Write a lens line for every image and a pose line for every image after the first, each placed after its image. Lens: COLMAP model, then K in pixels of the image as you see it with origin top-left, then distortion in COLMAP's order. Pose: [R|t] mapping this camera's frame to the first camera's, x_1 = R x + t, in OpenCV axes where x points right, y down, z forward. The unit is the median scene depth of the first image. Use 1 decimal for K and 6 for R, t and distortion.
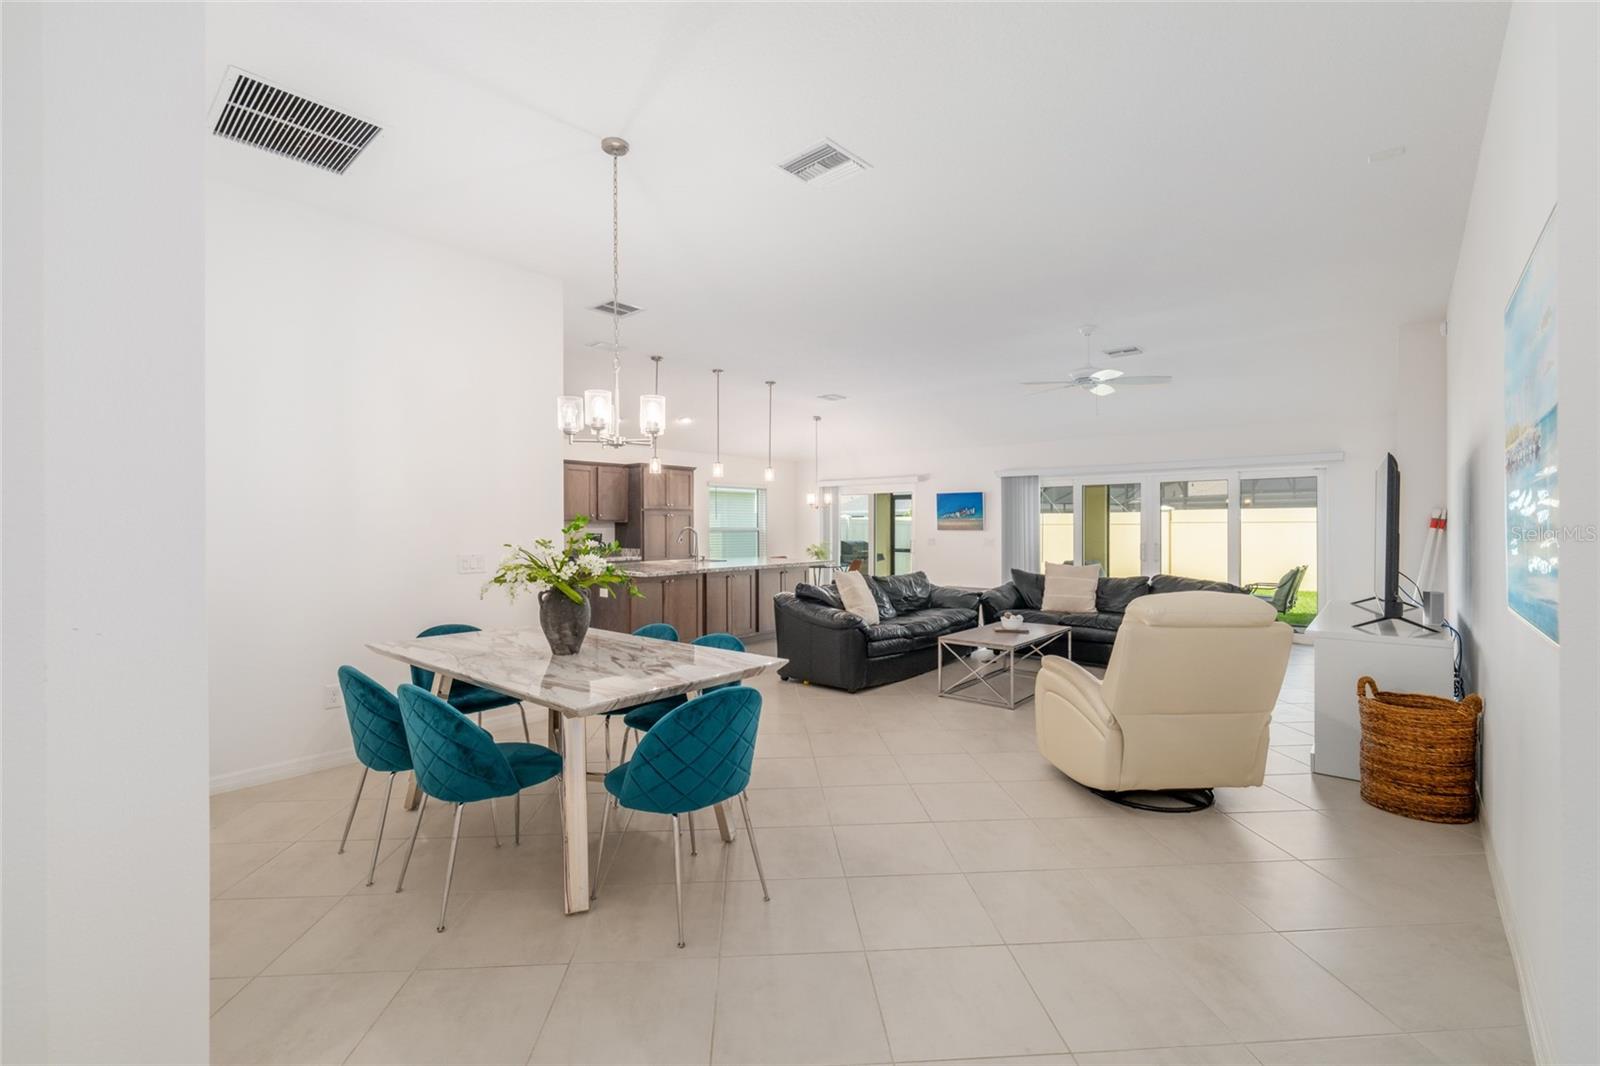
lens RADIAL K [[680.9, 0, 802.1], [0, 680.9, 530.2], [0, 0, 1]] dist [0.002776, 0.000482]
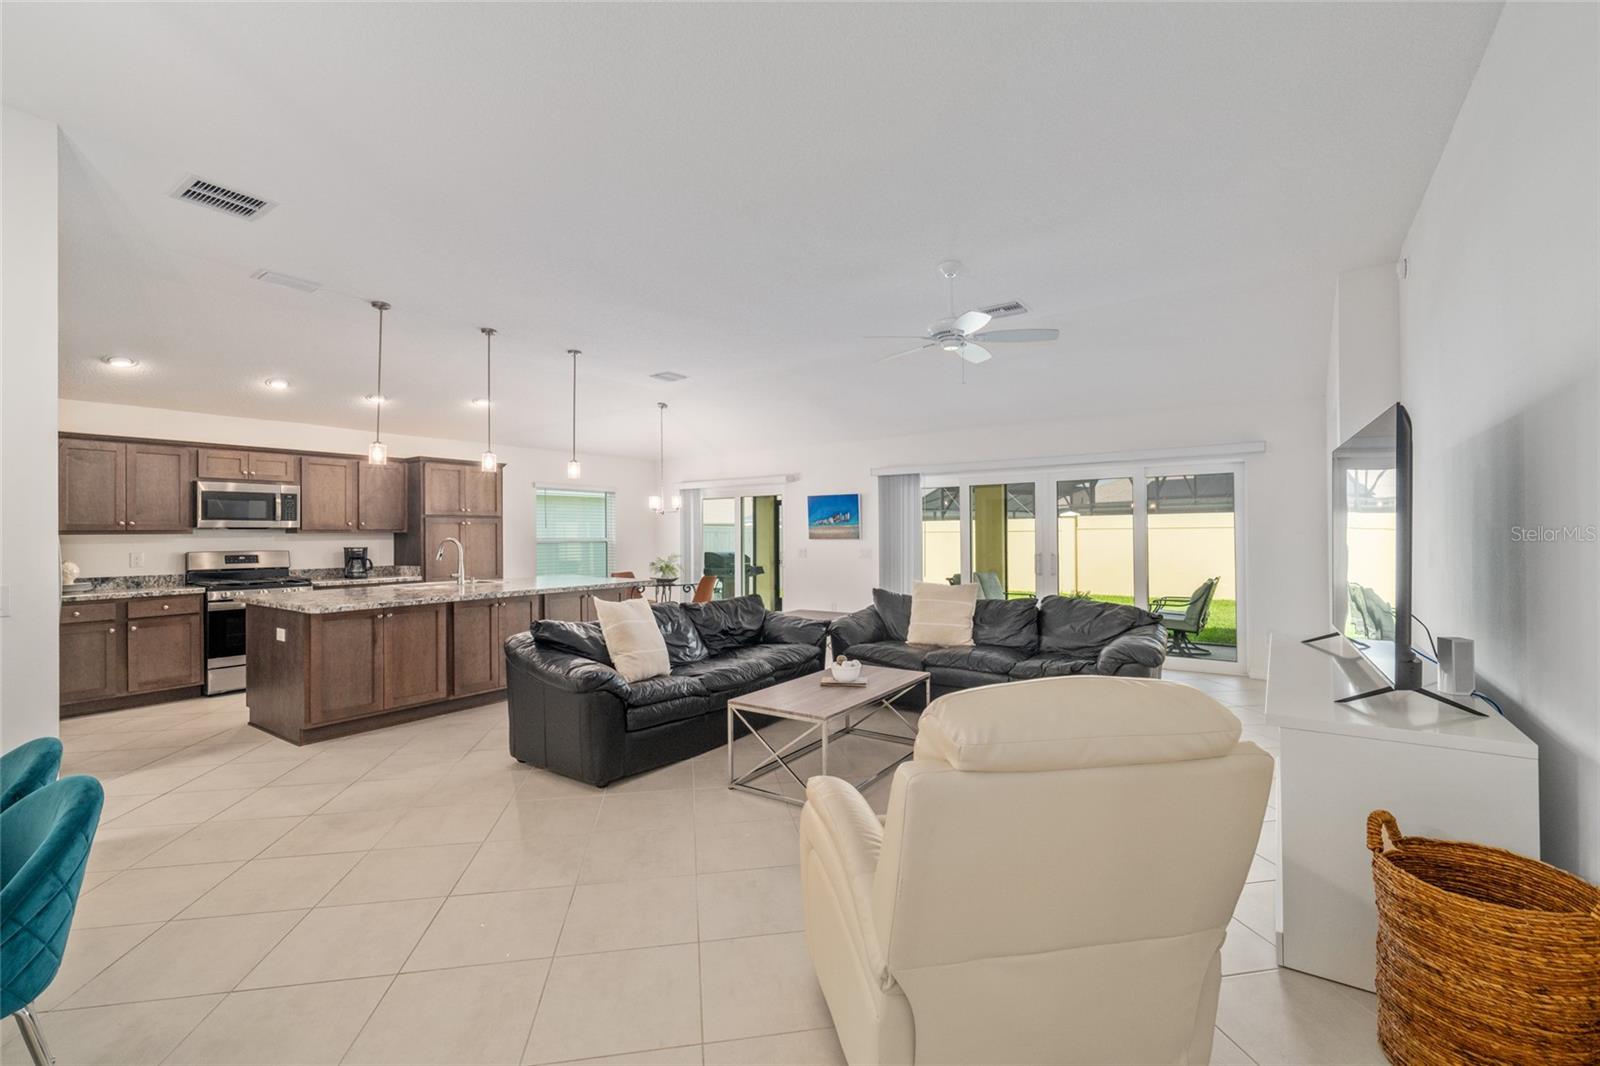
lens RADIAL K [[680.9, 0, 793.5], [0, 680.9, 534.3], [0, 0, 1]] dist [0.002776, 0.000482]
pose [[0.995496, -0.007137, 0.094539, 0.117766], [0.007794, 0.999948, -0.006583, -0.001124], [-0.094487, 0.007291, 0.995499, 0.188232]]
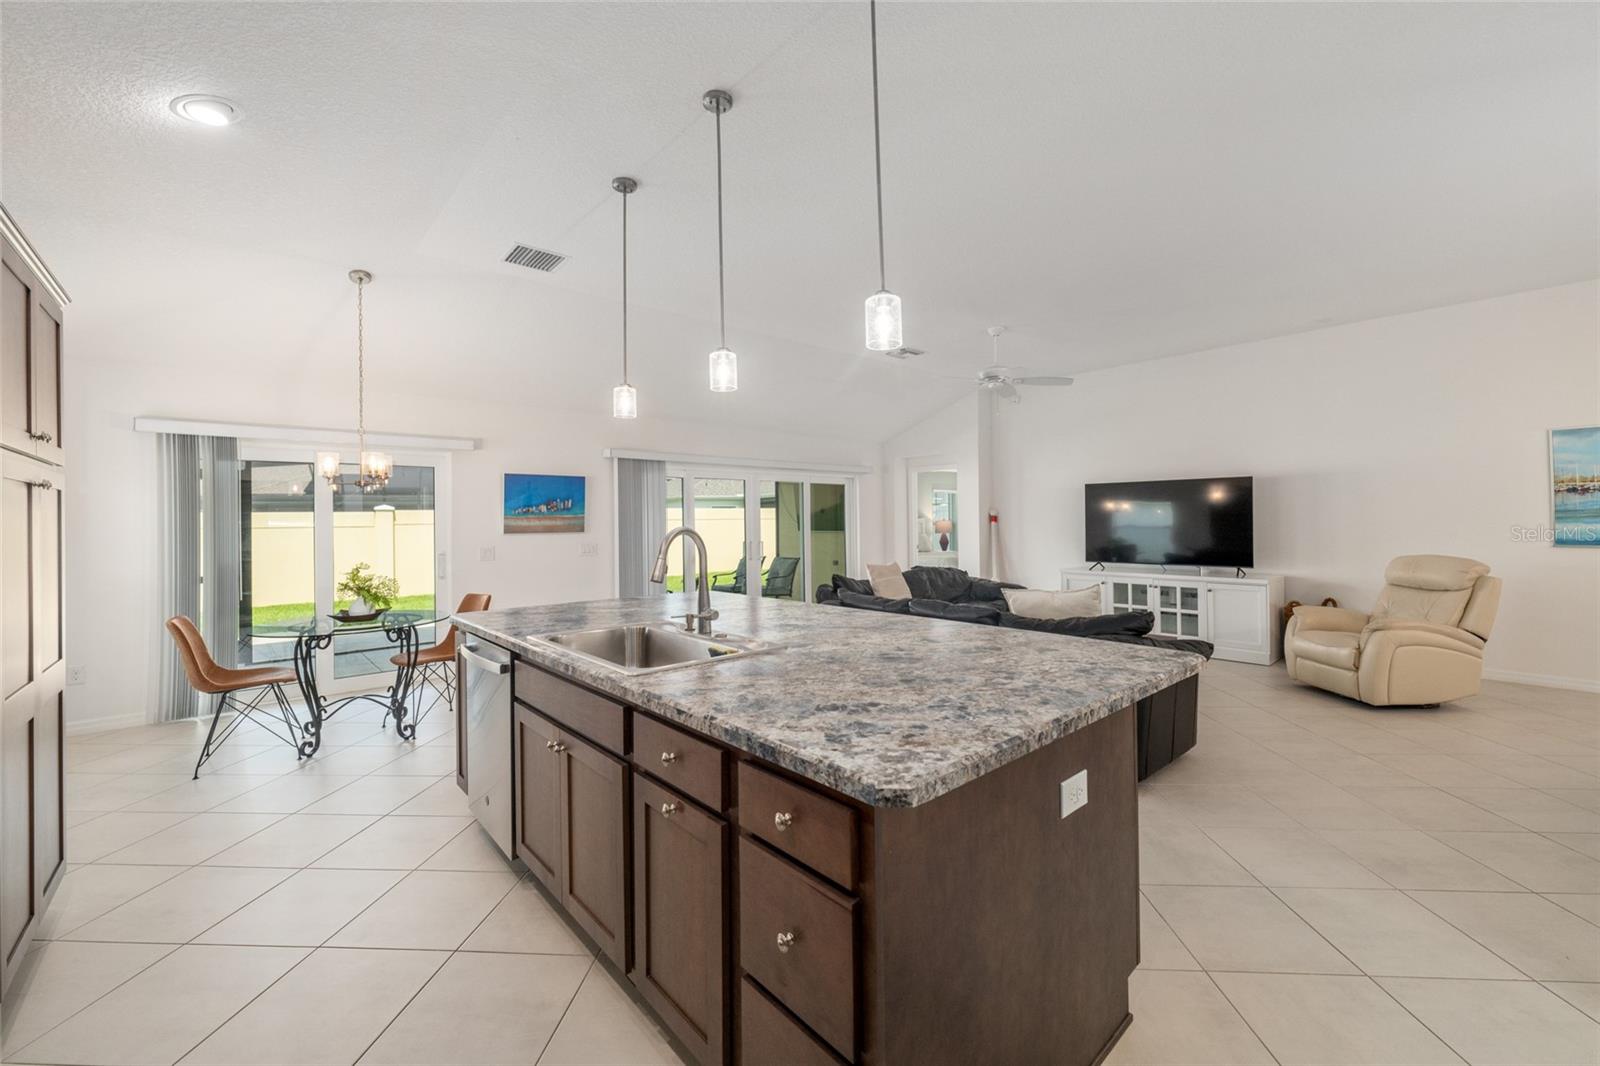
lens RADIAL K [[658.0, 0, 816.1], [0, 658.0, 534.3], [0, 0, 1]] dist [0.003486, 0.000089]
pose [[0.131095, -0.017736, 0.991211, -0.403227], [0.020821, 0.999669, 0.015134, -0.003632], [-0.991151, 0.018654, 0.131421, 0.768719]]
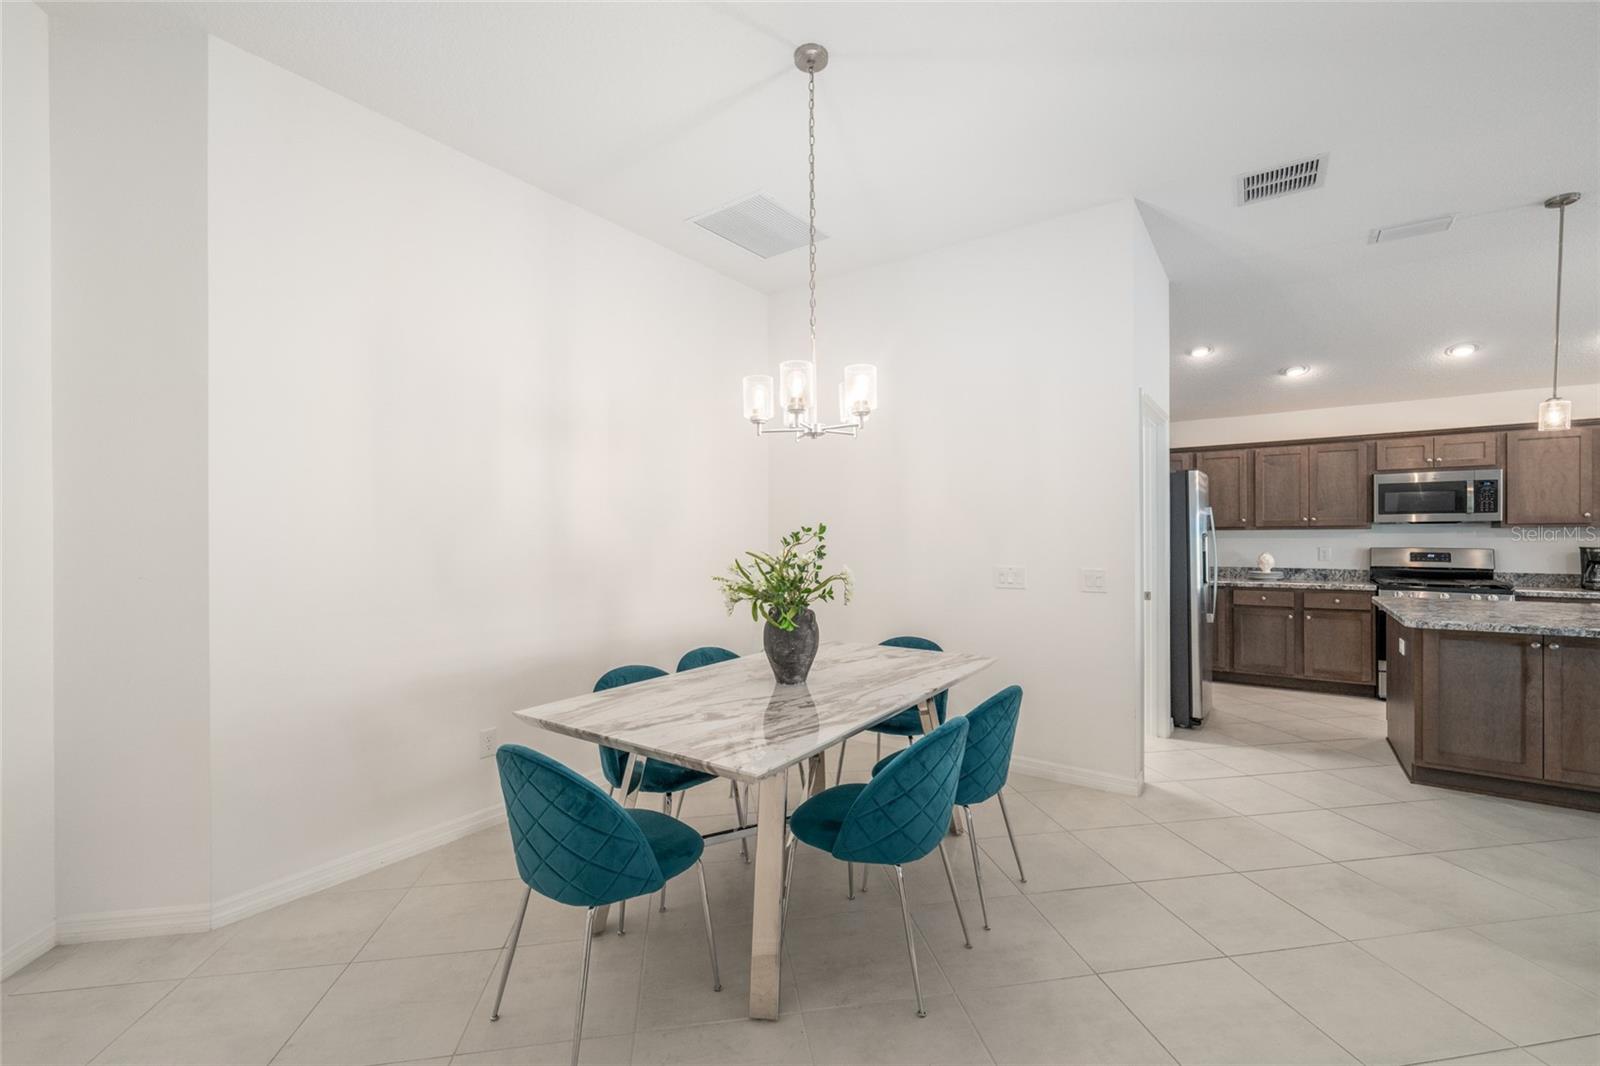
lens RADIAL K [[680.9, 0, 810.1], [0, 680.9, 535.3], [0, 0, 1]] dist [0.002776, 0.000482]
pose [[0.116331, 0.000514, -0.993210, 0.174577], [-0.004696, 0.999989, -0.000033, -0.001851], [0.993199, 0.004668, 0.116332, 0.305815]]
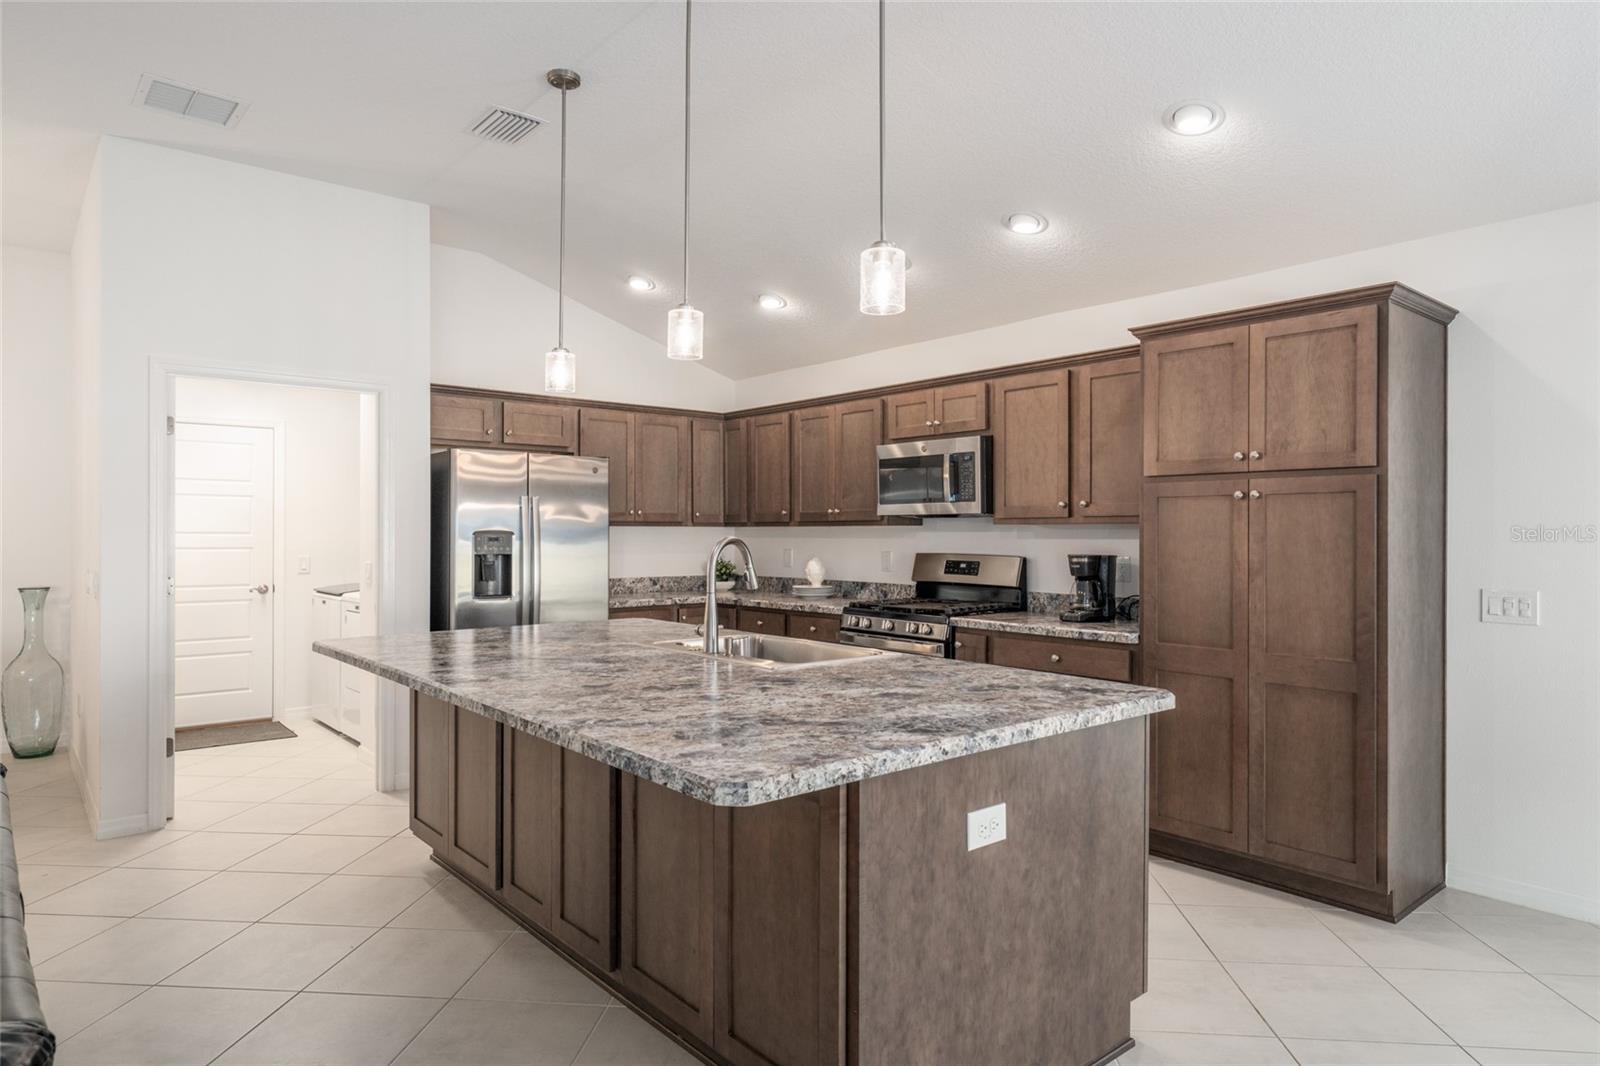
lens RADIAL K [[944.8, 0, 803.3], [0, 944.8, 530.7], [0, 0, 1]] dist [-0.003067, 0.003180]
pose [[-0.142940, -0.000342, -0.989731, 0.211745], [-0.008205, 0.999966, 0.000839, -0.007132], [0.989697, 0.008240, -0.142938, 0.939756]]
